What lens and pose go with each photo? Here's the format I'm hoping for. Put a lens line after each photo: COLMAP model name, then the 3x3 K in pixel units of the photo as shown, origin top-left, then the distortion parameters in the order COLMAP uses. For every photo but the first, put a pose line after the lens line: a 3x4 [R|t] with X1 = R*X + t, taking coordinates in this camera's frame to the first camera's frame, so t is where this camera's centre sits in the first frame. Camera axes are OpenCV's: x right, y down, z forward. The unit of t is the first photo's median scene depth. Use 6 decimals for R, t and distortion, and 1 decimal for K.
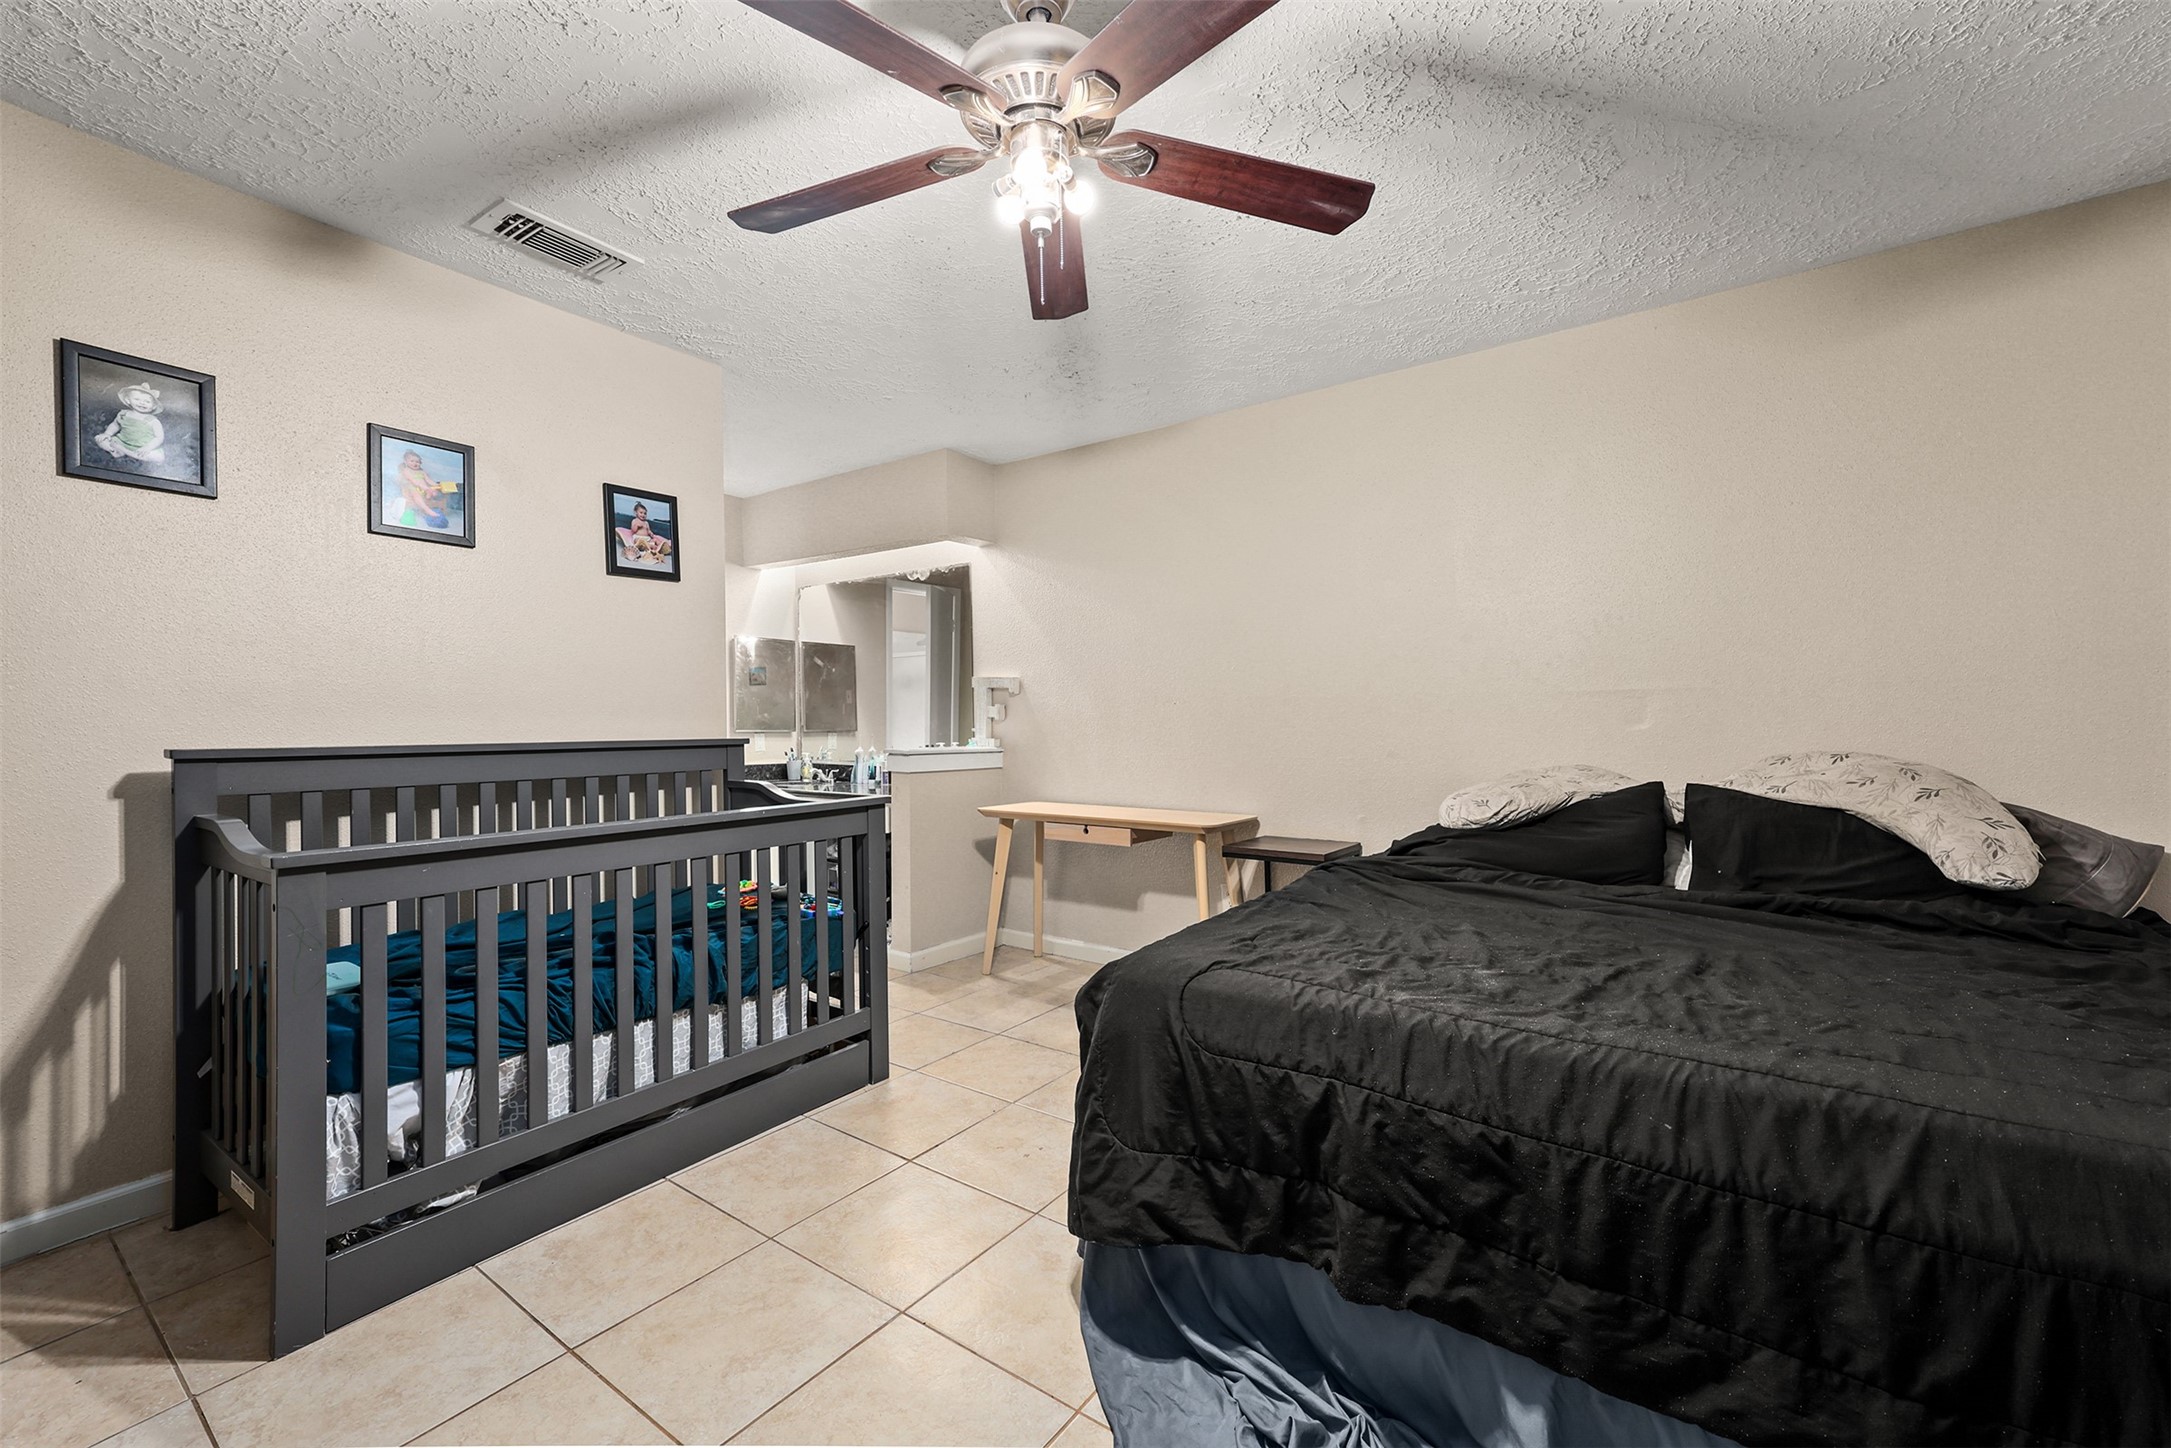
lens RADIAL K [[884.7, 0, 1078.6], [0, 884.7, 725.4], [0, 0, 1]] dist [0.004256, 0.000185]
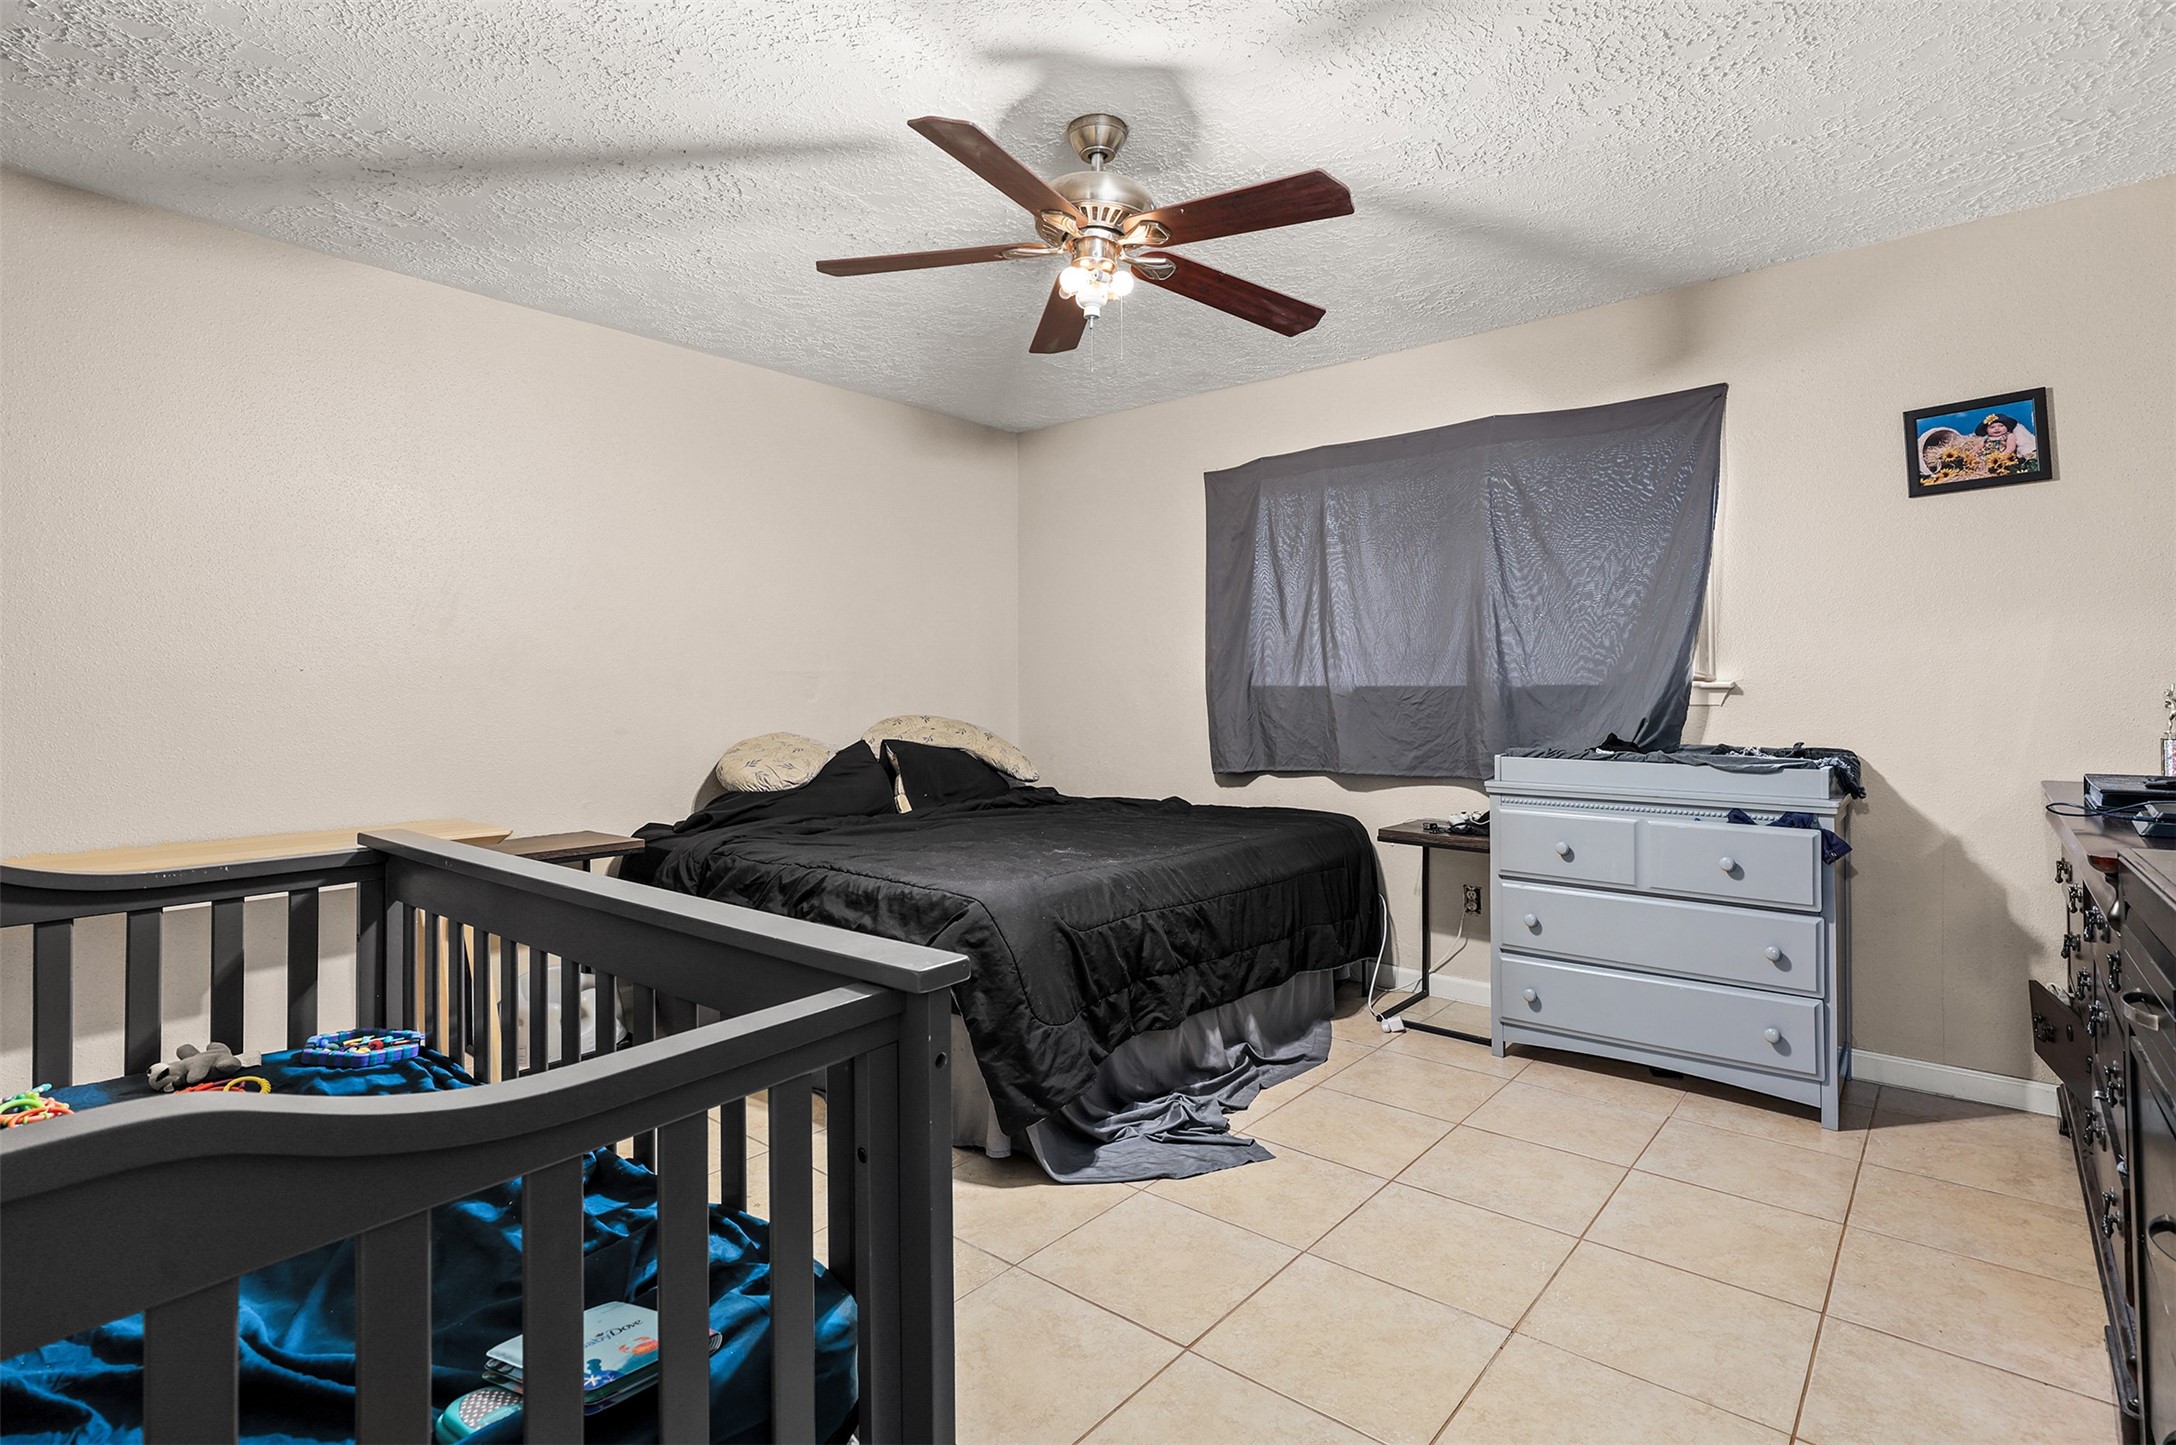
lens RADIAL K [[1038.4, 0, 1081.7], [0, 1038.4, 701.9], [0, 0, 1]] dist [-0.001098, -0.000101]
pose [[0.085214, -0.003364, 0.996357, -0.906963], [0.010278, 0.999944, 0.002497, 0.004142], [-0.996310, 0.010028, 0.085243, 0.528964]]
